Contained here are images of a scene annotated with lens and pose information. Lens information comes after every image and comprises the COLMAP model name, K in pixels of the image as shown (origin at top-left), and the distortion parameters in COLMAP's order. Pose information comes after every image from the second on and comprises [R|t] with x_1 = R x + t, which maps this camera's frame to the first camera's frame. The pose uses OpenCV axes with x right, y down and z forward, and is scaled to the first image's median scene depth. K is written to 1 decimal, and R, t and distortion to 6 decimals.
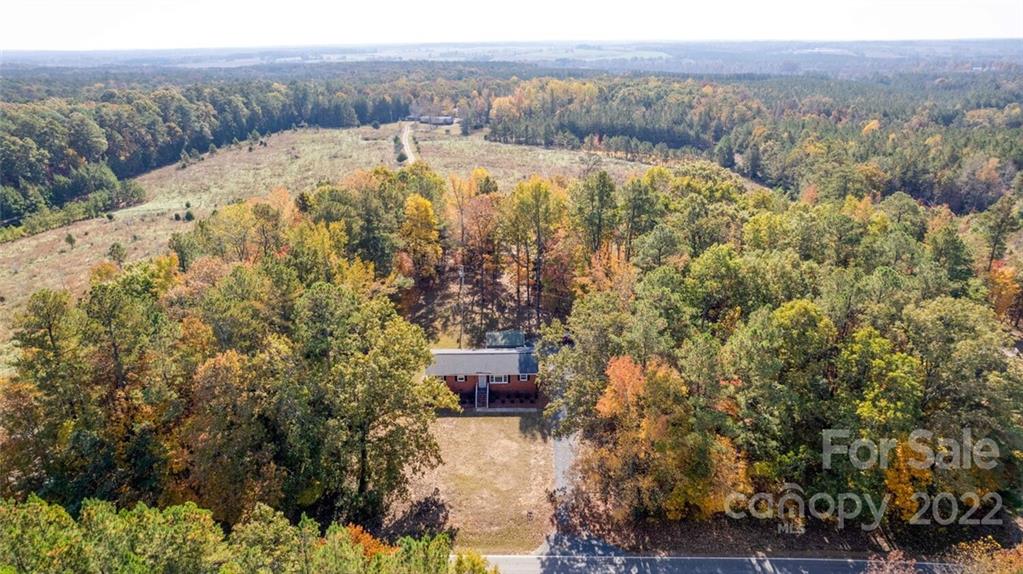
lens RADIAL K [[656.9, 0, 511.5], [0, 656.9, 287.0], [0, 0, 1]] dist [-0.037887, 0.000087]
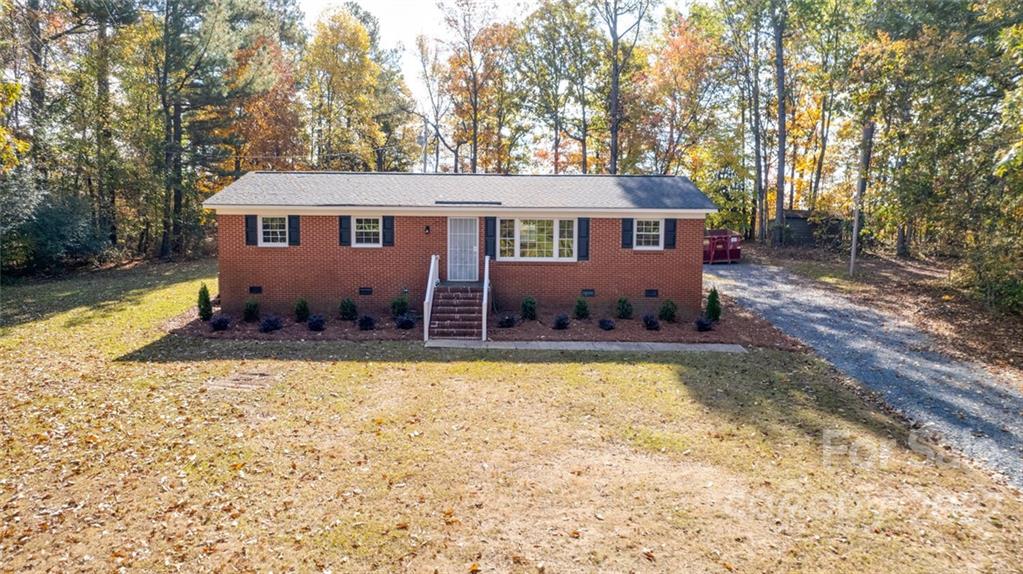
lens RADIAL K [[656.9, 0, 511.5], [0, 656.9, 287.0], [0, 0, 1]] dist [-0.037887, 0.000087]
pose [[0.999734, 0.020313, 0.010962, -0.025052], [-0.016649, 0.963531, -0.267078, 0.178487], [-0.015987, 0.266824, 0.963613, 0.652987]]
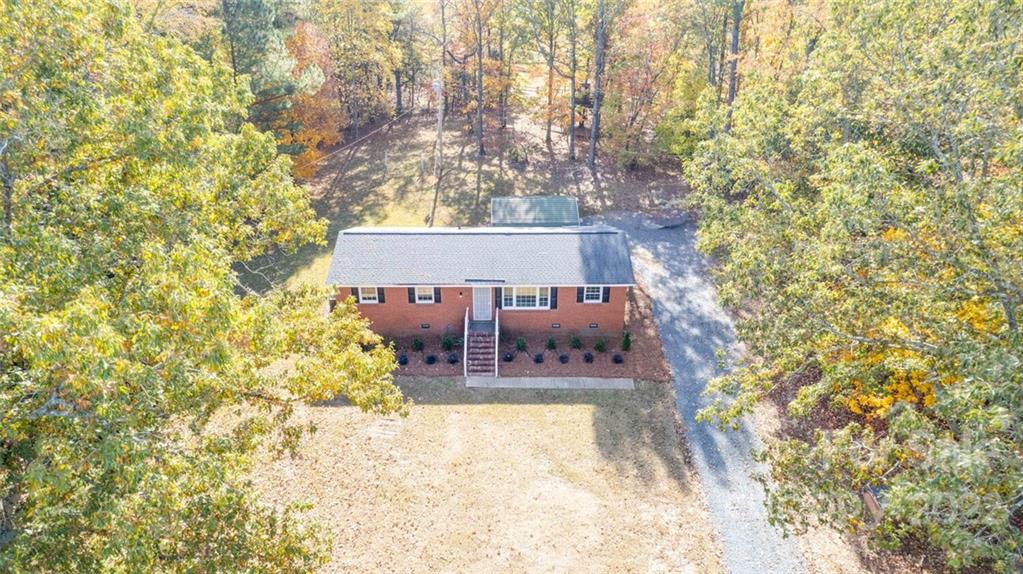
lens RADIAL K [[656.9, 0, 511.5], [0, 656.9, 287.0], [0, 0, 1]] dist [-0.037887, 0.000087]
pose [[0.999913, 0.008483, 0.010113, -0.026260], [-0.009435, 0.995122, 0.098203, 0.080104], [-0.009231, -0.098290, 0.995115, 0.519154]]
